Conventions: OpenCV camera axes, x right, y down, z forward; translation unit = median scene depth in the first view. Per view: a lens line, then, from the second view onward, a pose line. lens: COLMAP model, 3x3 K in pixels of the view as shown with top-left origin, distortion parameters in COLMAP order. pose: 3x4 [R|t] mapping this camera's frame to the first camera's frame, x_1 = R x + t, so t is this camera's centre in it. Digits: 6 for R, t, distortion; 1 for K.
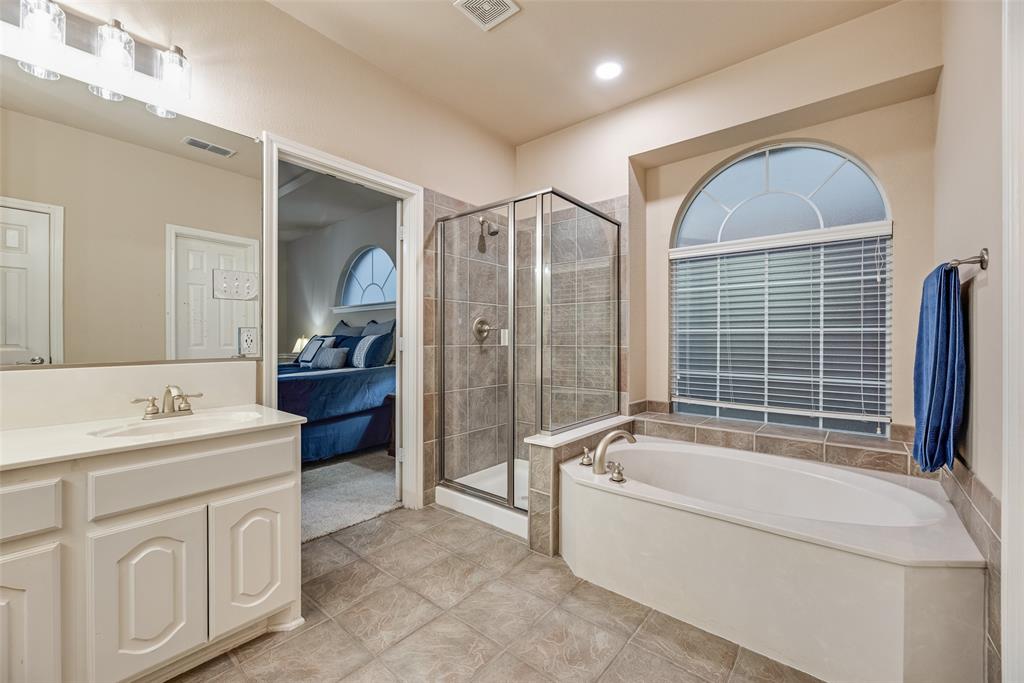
lens RADIAL K [[415.8, 0, 513.5], [0, 415.8, 345.9], [0, 0, 1]] dist [0.001410, 0.000181]
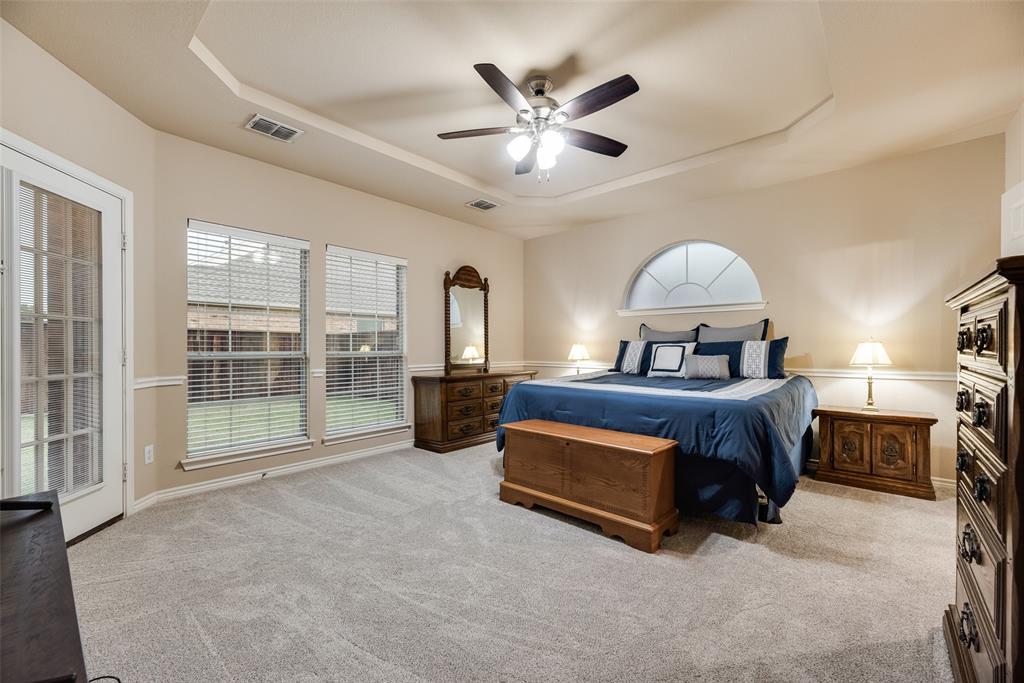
lens RADIAL K [[415.8, 0, 513.5], [0, 415.8, 345.9], [0, 0, 1]] dist [0.001410, 0.000181]
pose [[0.999356, 0.001515, -0.035839, -1.420153], [-0.002024, 0.999898, -0.014169, -0.000017], [0.035814, 0.014232, 0.999257, 0.191523]]
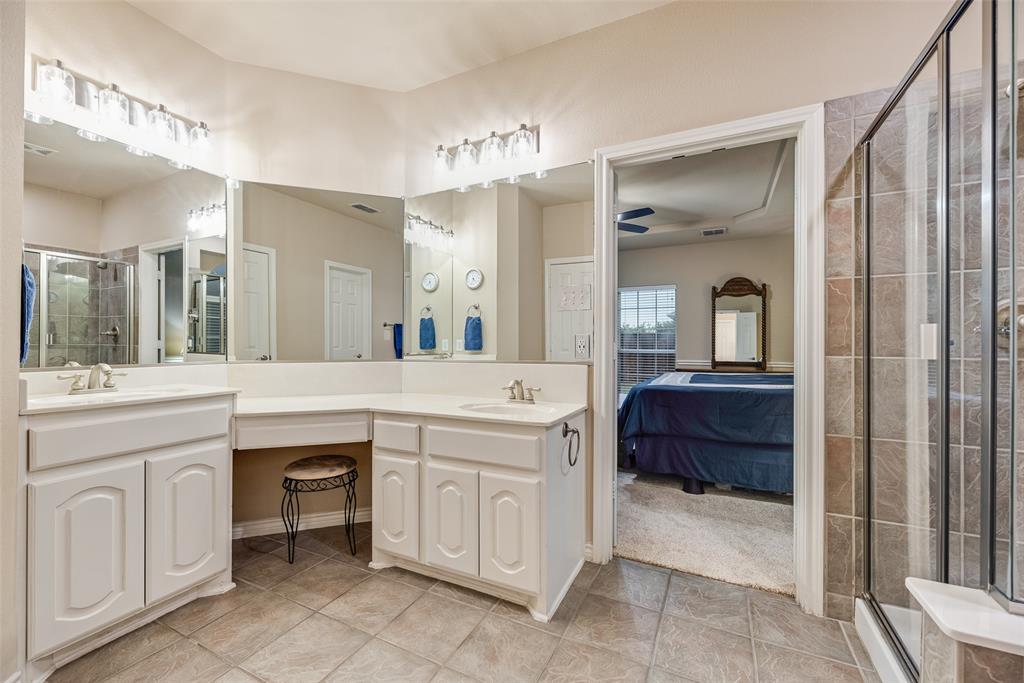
lens RADIAL K [[415.8, 0, 513.5], [0, 415.8, 345.9], [0, 0, 1]] dist [0.001410, 0.000181]
pose [[0.223553, 0.002750, -0.974688, 0.316565], [-0.016592, 0.999862, -0.000984, -0.008230], [0.974551, 0.016392, 0.223568, 0.454216]]
